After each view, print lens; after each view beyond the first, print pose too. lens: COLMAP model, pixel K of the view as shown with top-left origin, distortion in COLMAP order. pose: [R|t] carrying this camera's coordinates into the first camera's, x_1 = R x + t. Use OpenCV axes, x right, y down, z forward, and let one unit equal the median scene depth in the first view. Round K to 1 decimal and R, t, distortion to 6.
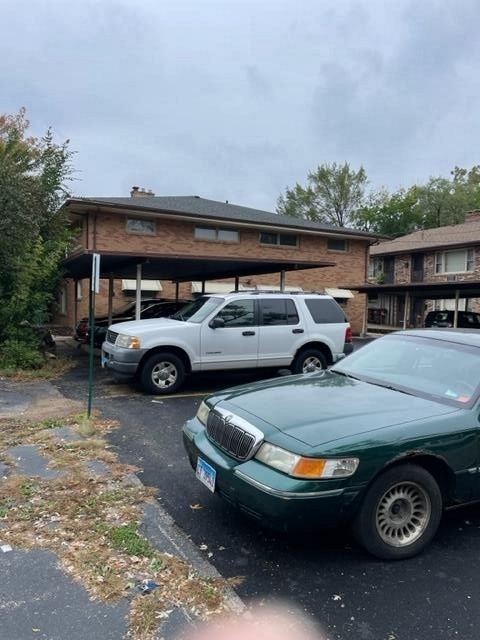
lens RADIAL K [[479.9, 0, 189.1], [0, 479.9, 320.0], [0, 0, 1]] dist [-0.002561, -0.000542]
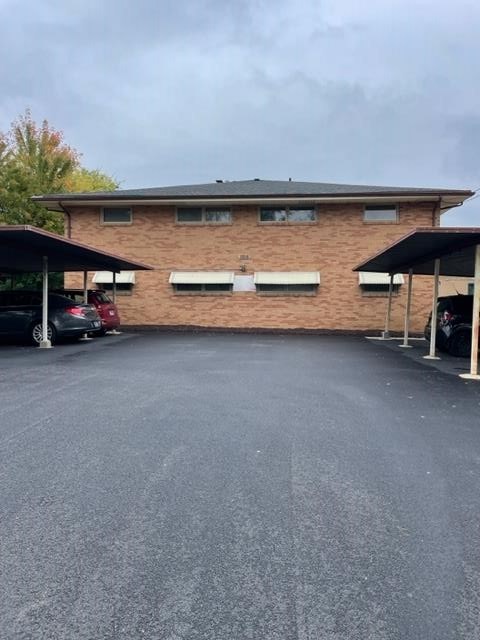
lens RADIAL K [[479.9, 0, 189.1], [0, 479.9, 320.0], [0, 0, 1]] dist [-0.002561, -0.000542]
pose [[0.847590, 0.005637, -0.530623, 0.522405], [-0.003352, 0.999980, 0.005270, 0.007232], [0.530642, -0.002688, 0.847592, 0.250951]]
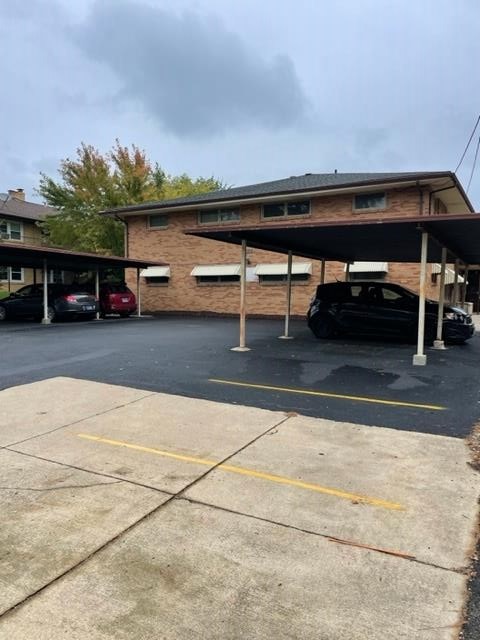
lens RADIAL K [[479.9, 0, 189.1], [0, 479.9, 320.0], [0, 0, 1]] dist [-0.002561, -0.000542]
pose [[0.528236, 0.028004, -0.848636, 0.925633], [-0.010493, 0.999595, 0.026454, 0.013260], [0.849033, -0.005069, 0.528316, 0.424745]]
